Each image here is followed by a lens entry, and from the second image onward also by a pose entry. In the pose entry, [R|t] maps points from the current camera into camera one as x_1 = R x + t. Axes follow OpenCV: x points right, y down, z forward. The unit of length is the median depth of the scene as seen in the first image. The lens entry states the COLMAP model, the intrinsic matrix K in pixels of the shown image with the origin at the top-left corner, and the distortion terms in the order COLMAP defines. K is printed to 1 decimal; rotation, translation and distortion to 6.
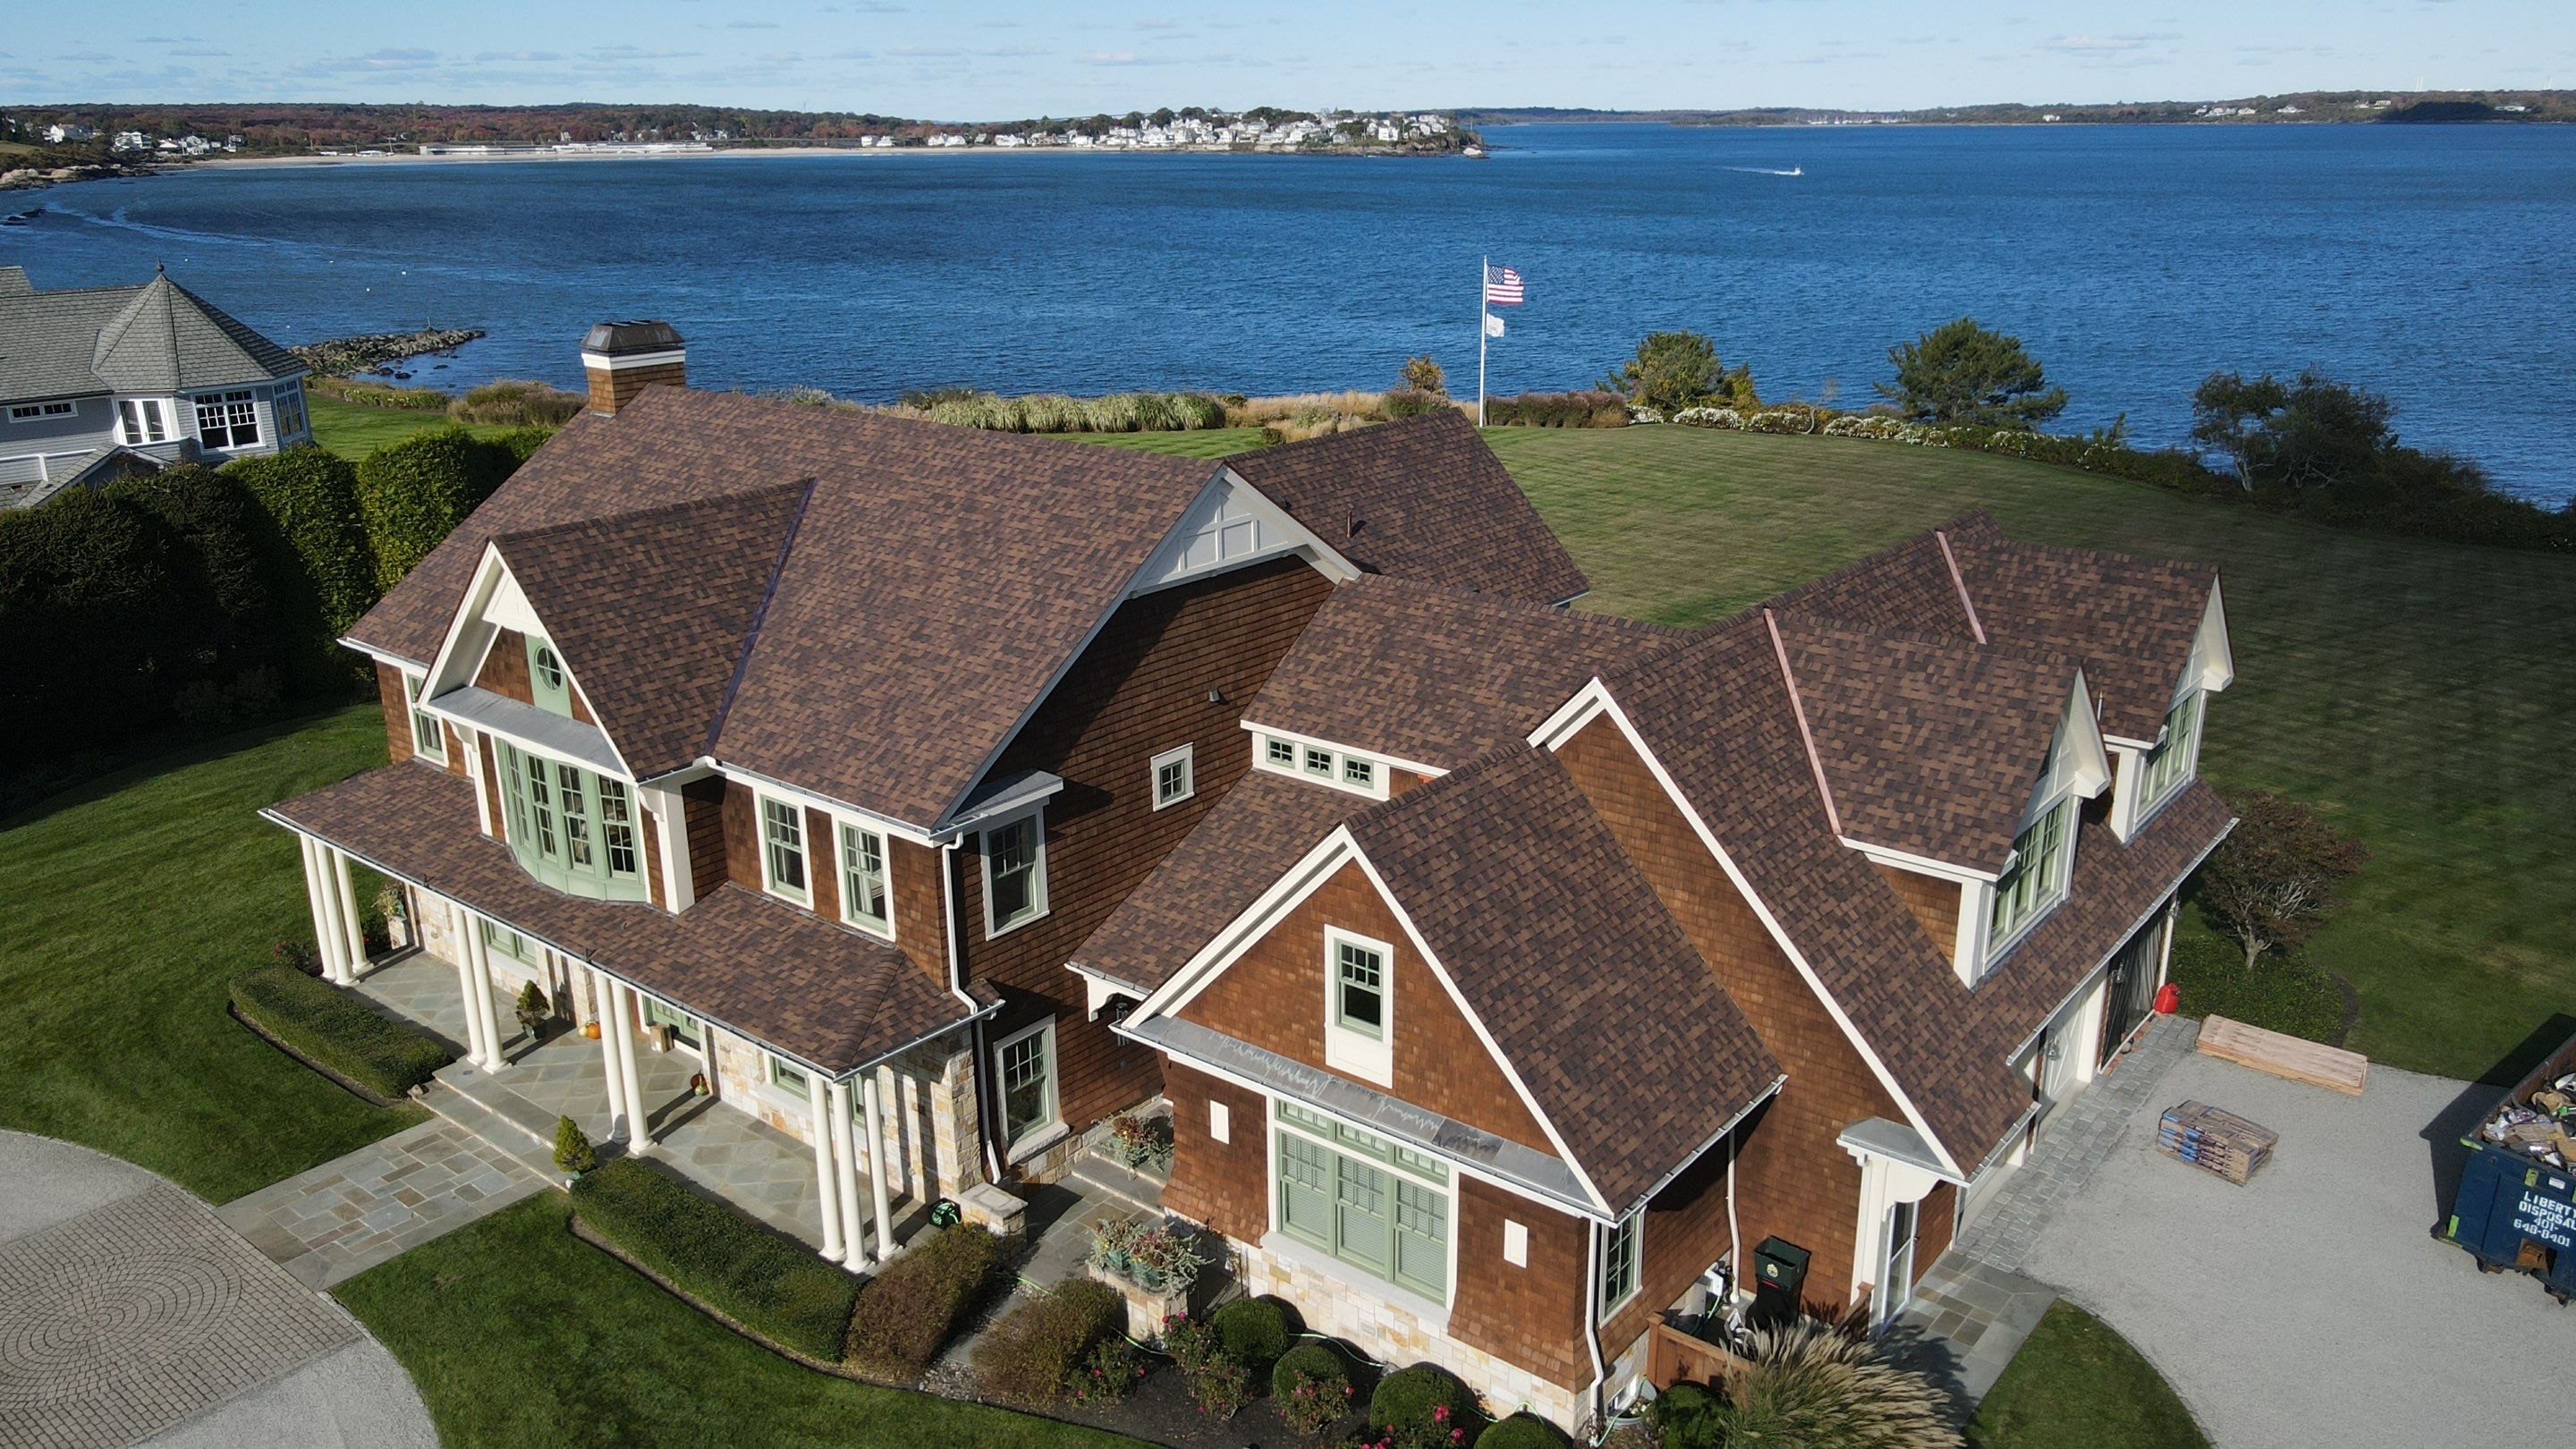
lens RADIAL K [[1894.9, 0, 1310.7], [0, 1894.9, 735.1], [0, 0, 1]] dist [-0.008205, 0.041952]
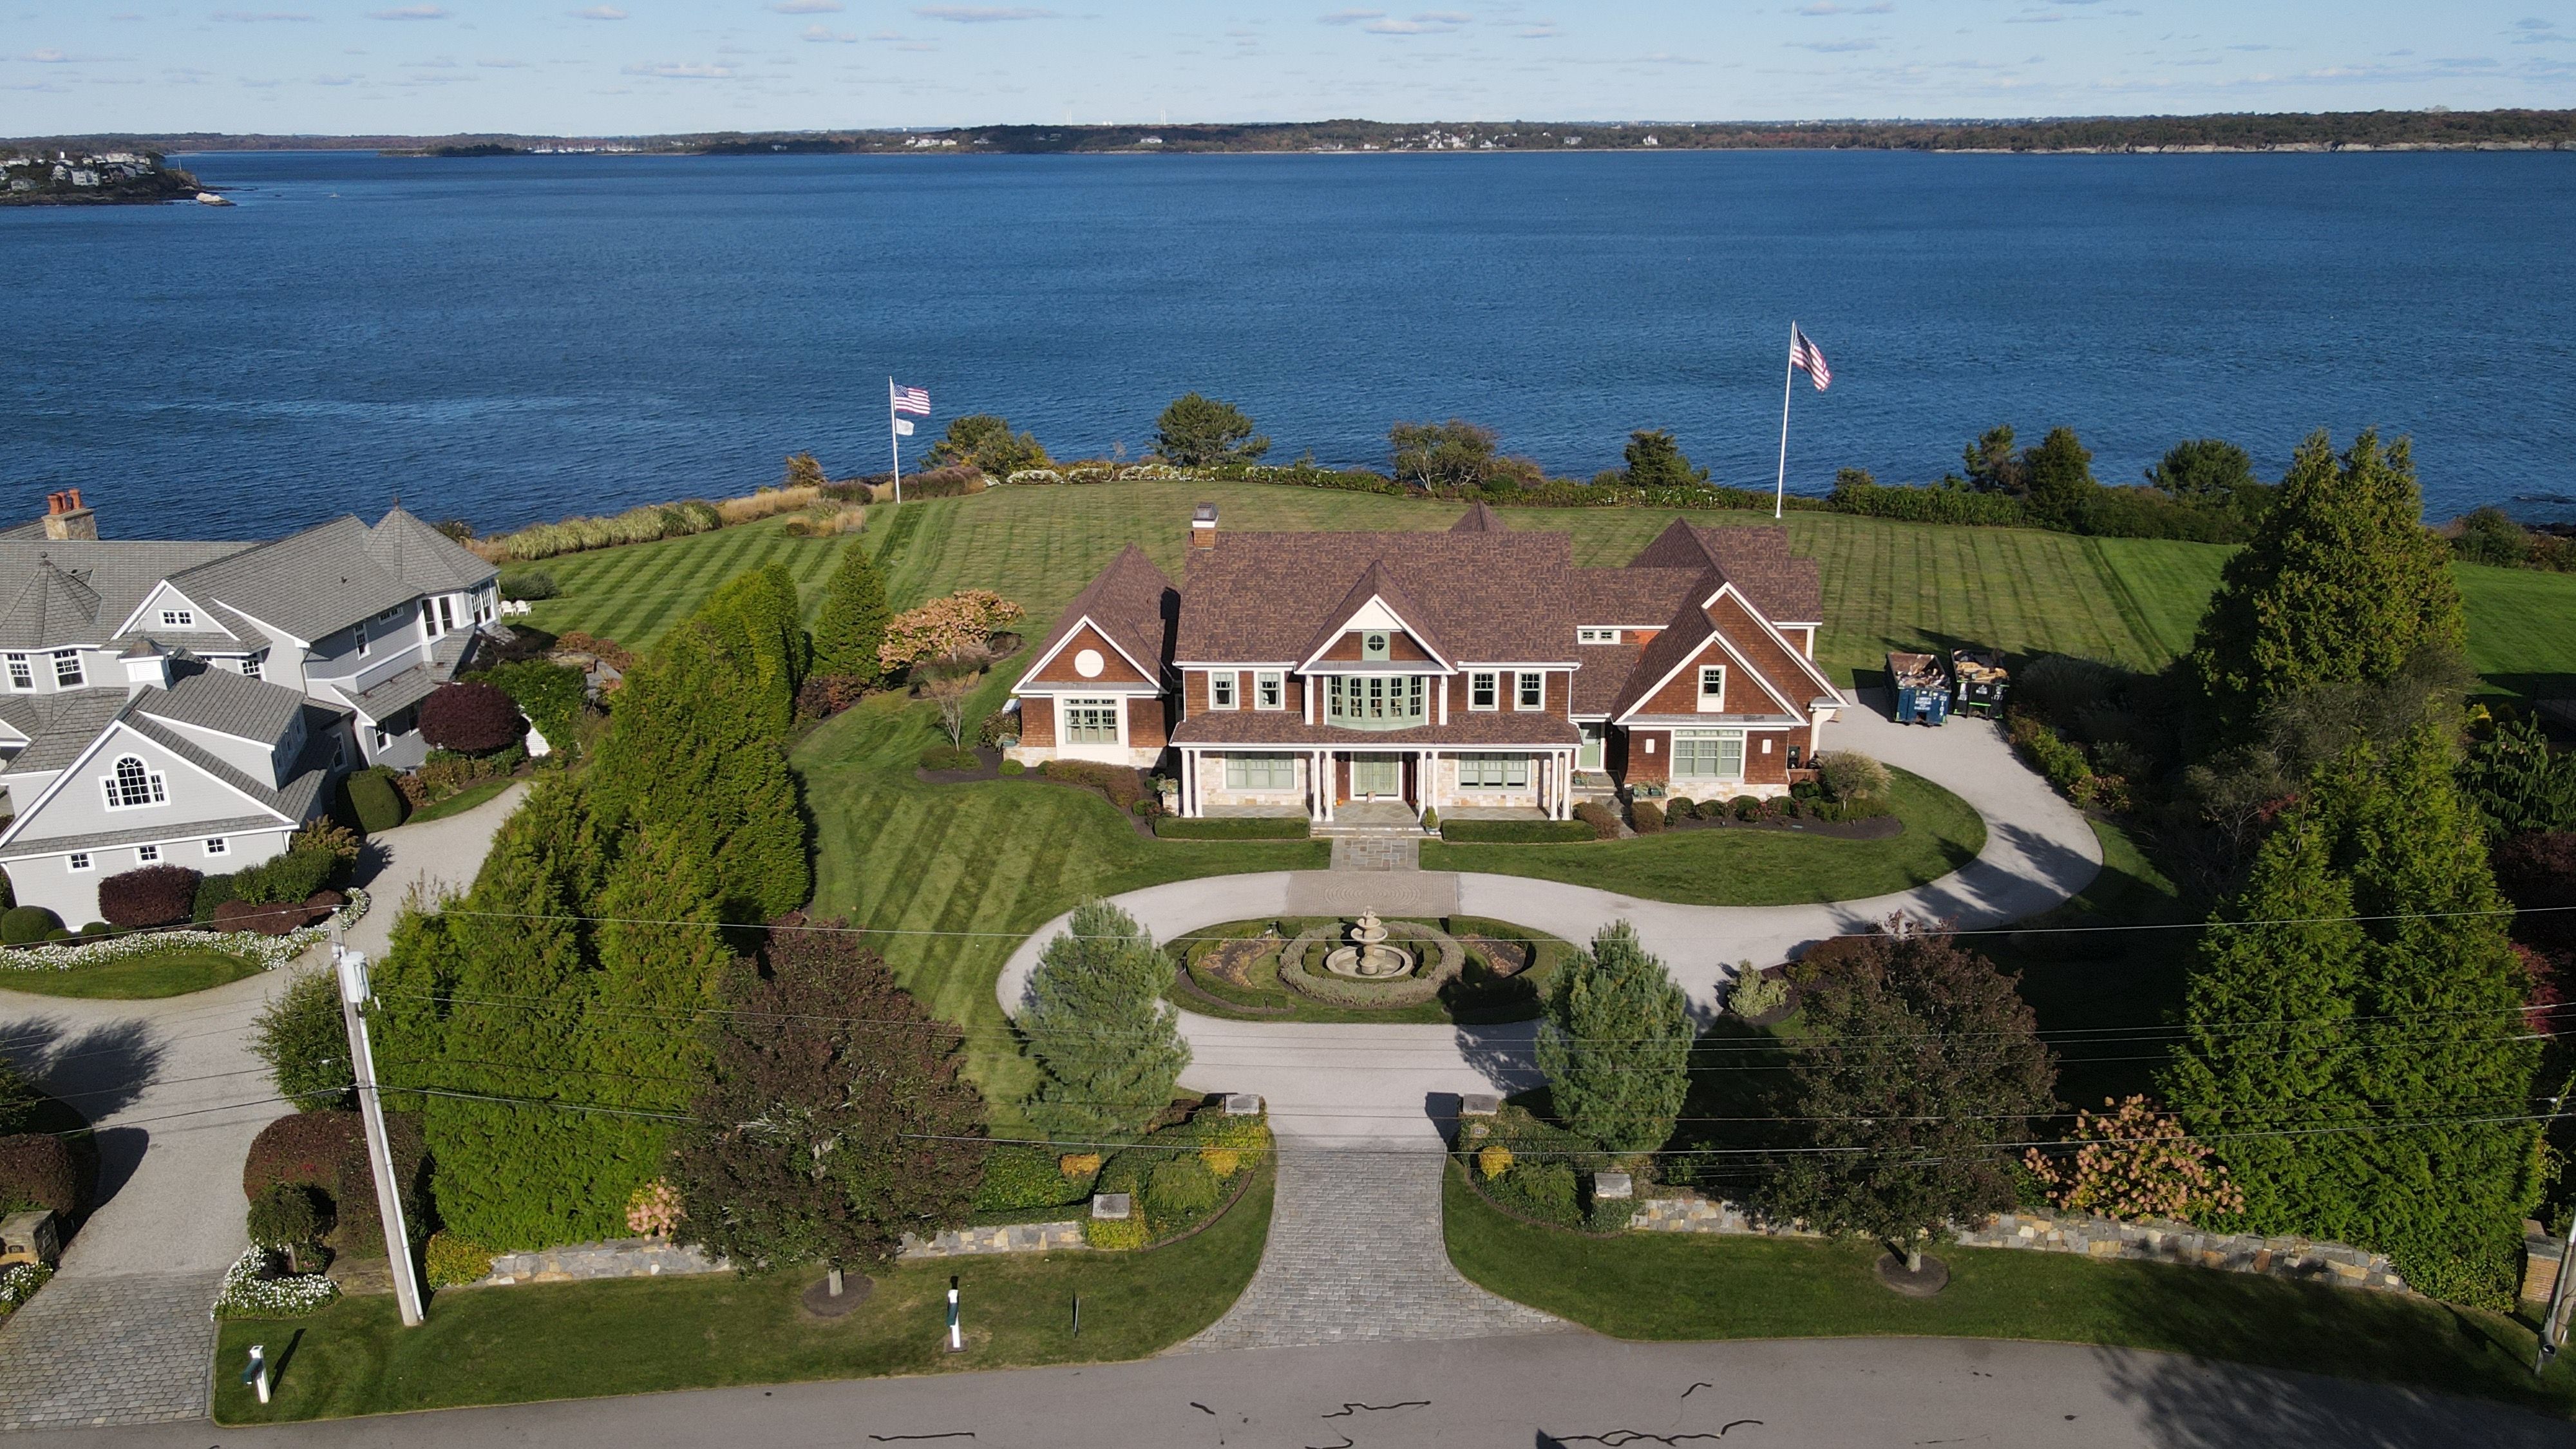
lens RADIAL K [[1890.8, 0, 1308.5], [0, 1890.8, 738.7], [0, 0, 1]] dist [0.004544, 0.021698]
pose [[0.809368, -0.183241, 0.557984, -1.945140], [0.188523, 0.980863, 0.048658, -0.050432], [-0.556222, 0.065811, 0.828424, -1.071520]]
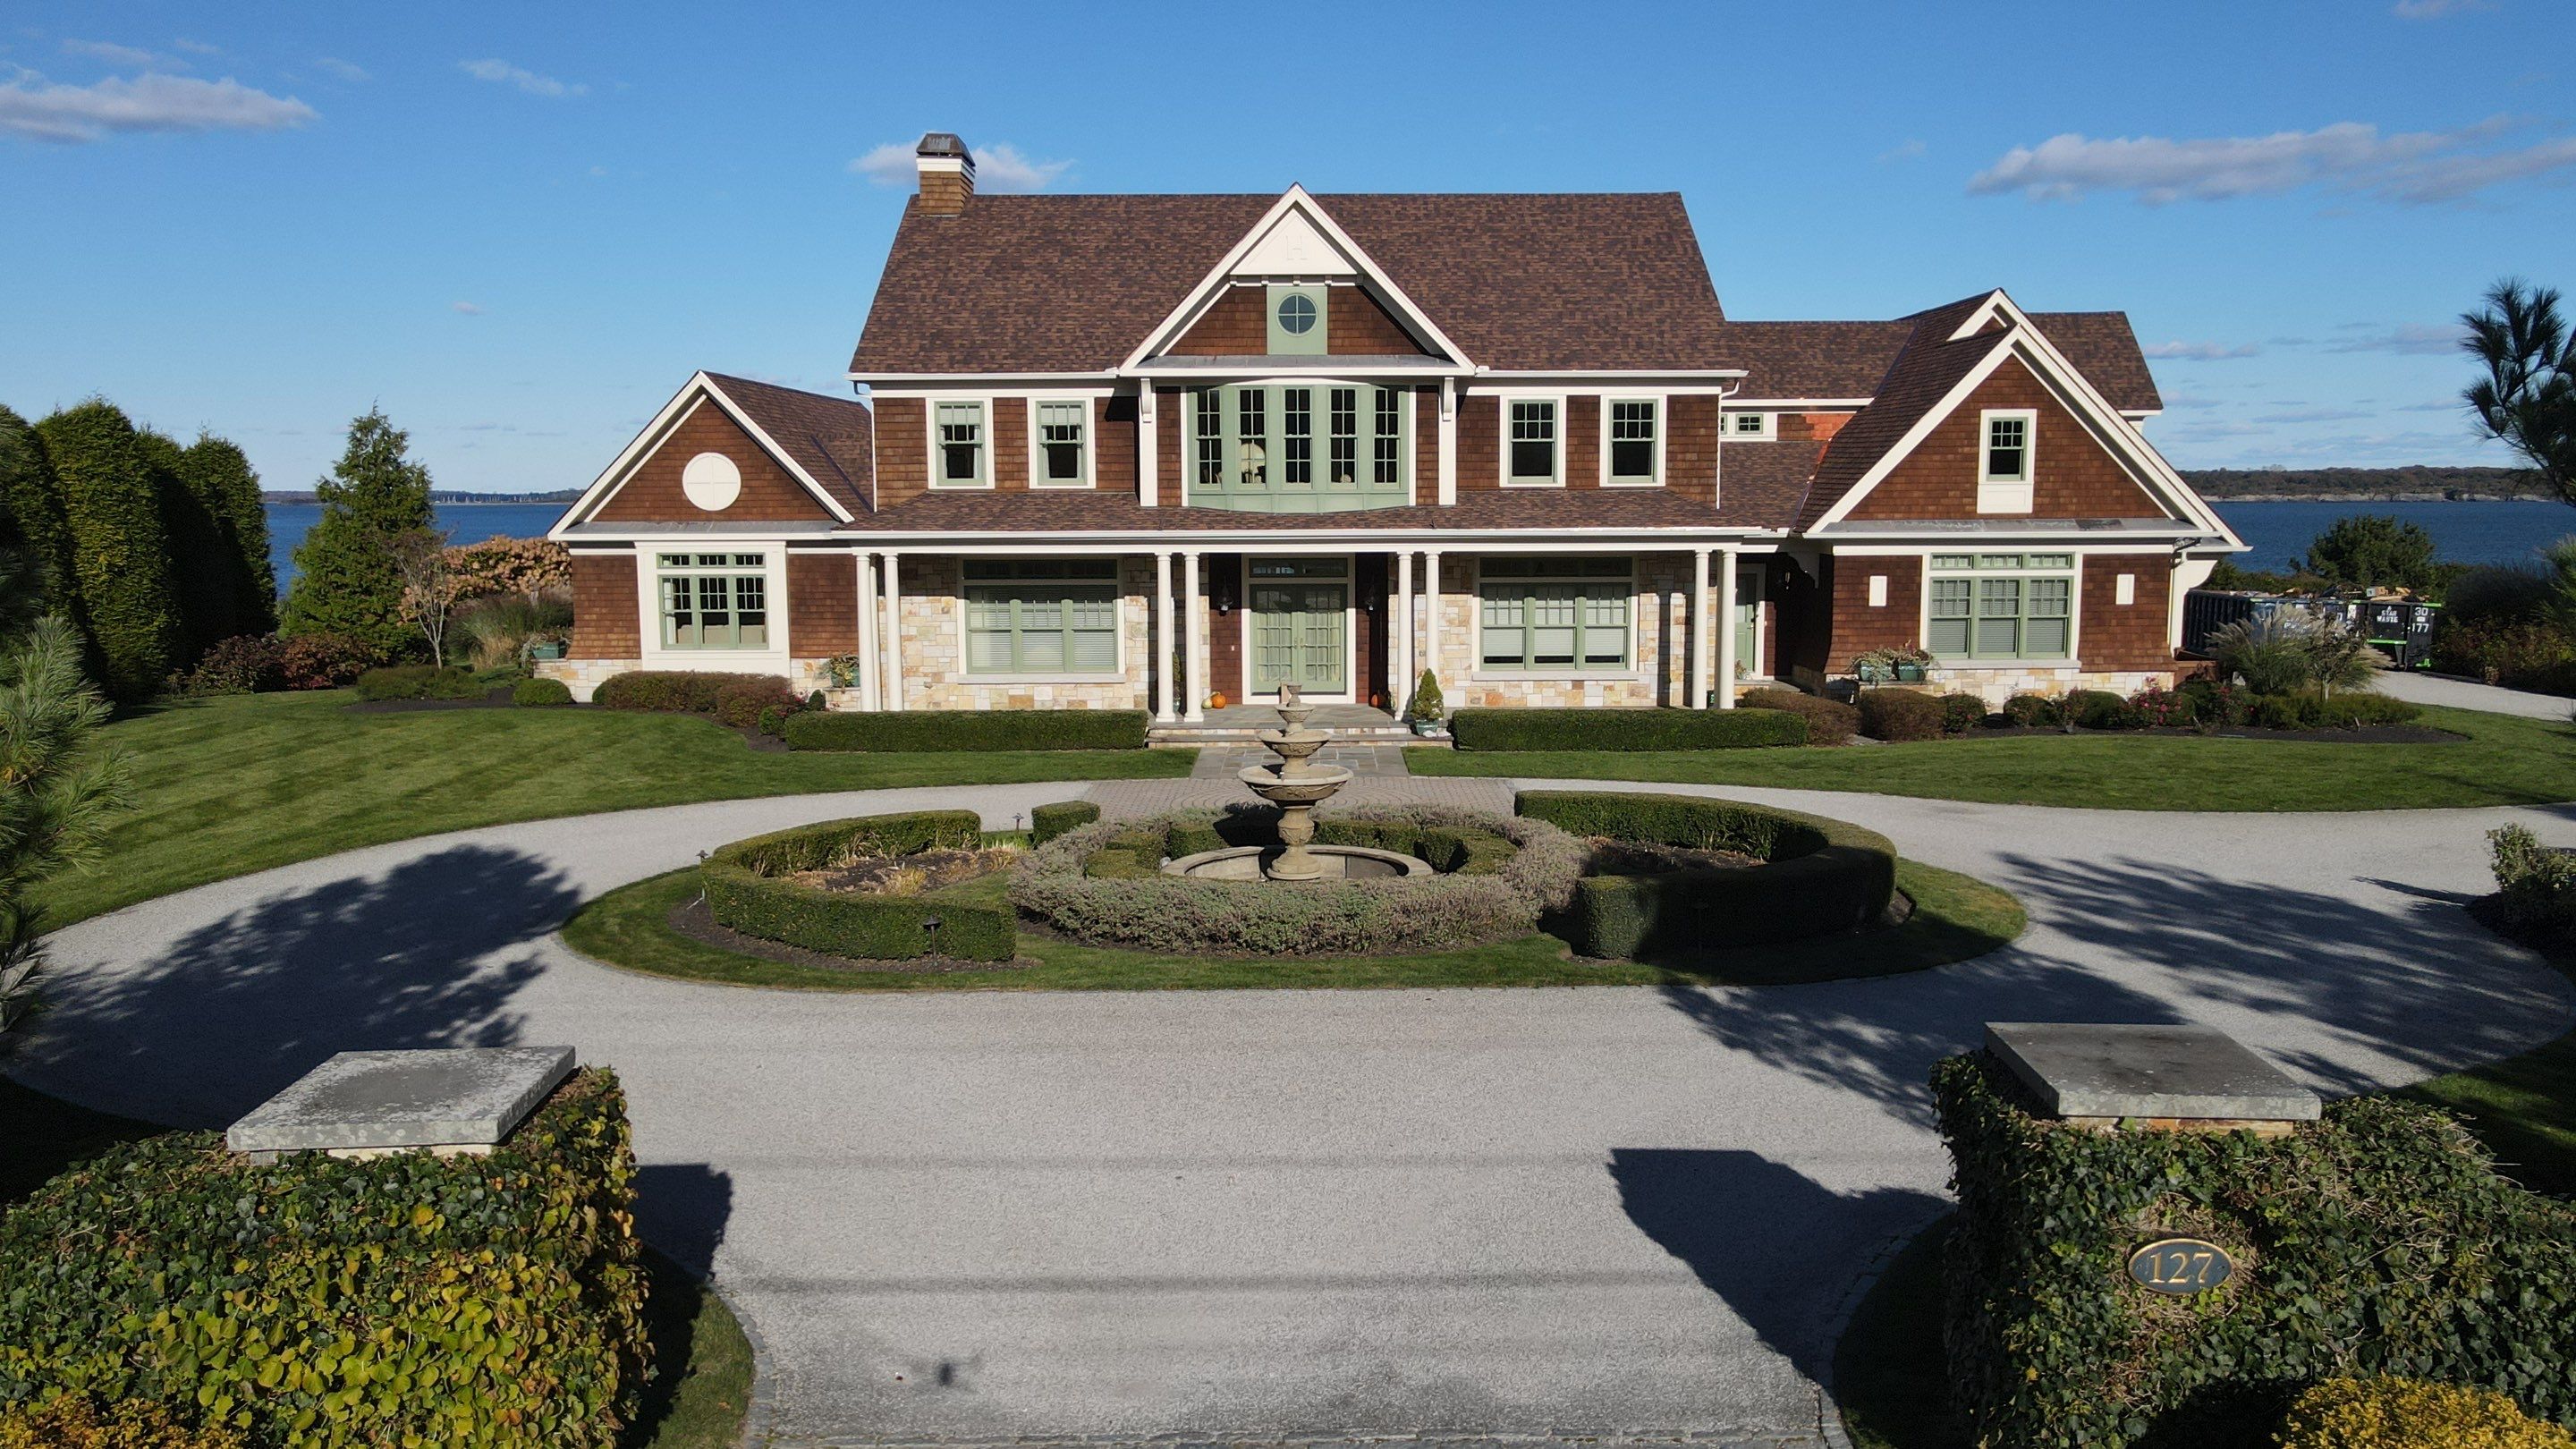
lens RADIAL K [[1894.9, 0, 1310.7], [0, 1894.9, 735.1], [0, 0, 1]] dist [-0.008205, 0.041952]
pose [[0.777018, -0.078020, 0.624625, -1.143702], [0.196304, 0.972838, -0.122683, 0.359091], [-0.598087, 0.217943, 0.771228, 0.164364]]
